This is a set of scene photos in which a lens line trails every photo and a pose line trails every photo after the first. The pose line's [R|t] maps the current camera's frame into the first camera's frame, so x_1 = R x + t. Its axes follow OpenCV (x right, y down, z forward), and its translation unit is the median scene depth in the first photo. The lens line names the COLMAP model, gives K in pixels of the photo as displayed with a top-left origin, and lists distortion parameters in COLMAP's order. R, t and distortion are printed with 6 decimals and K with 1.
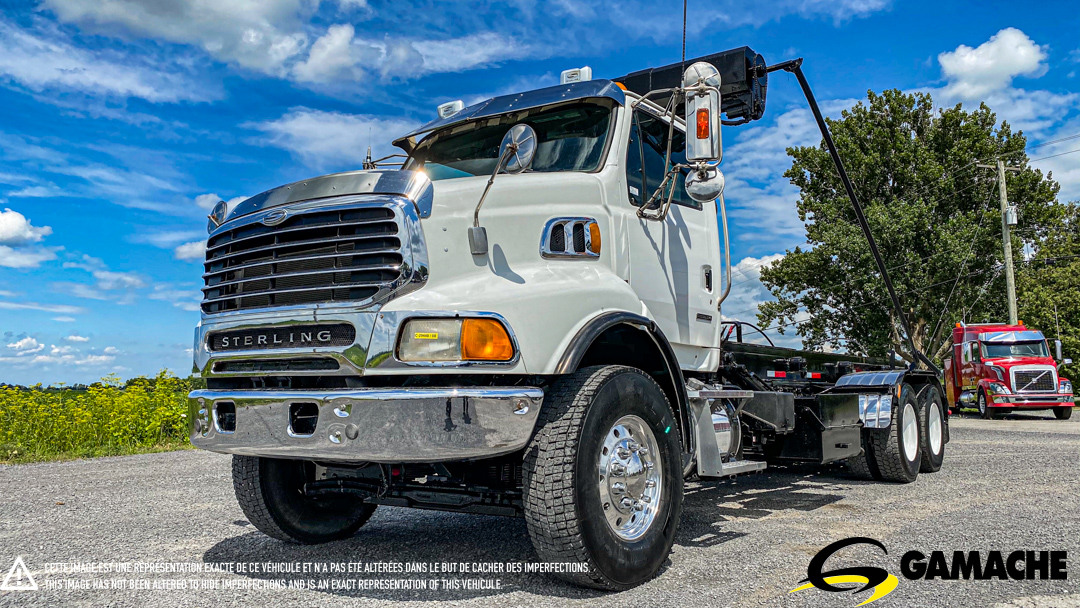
lens RADIAL K [[871.3, 0, 537.3], [0, 871.3, 303.7], [0, 0, 1]] dist [0.051796, -0.118835]
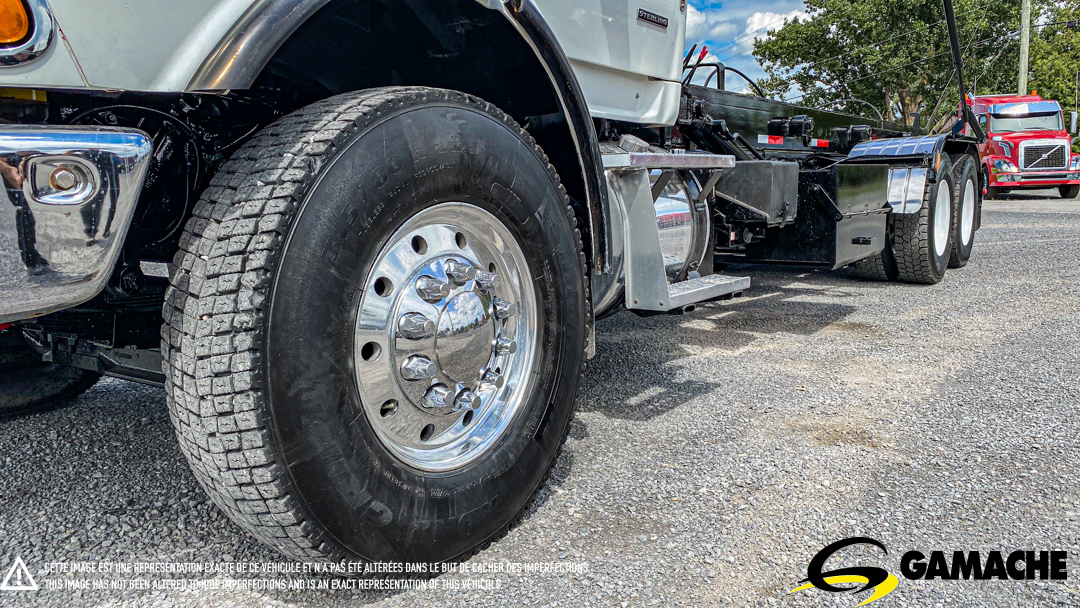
lens RADIAL K [[871.3, 0, 537.3], [0, 871.3, 303.7], [0, 0, 1]] dist [0.051796, -0.118835]
pose [[0.999793, -0.014640, 0.014131, 0.061505], [0.010800, 0.970398, 0.241268, 0.030485], [-0.017245, -0.241065, 0.970356, 0.239571]]
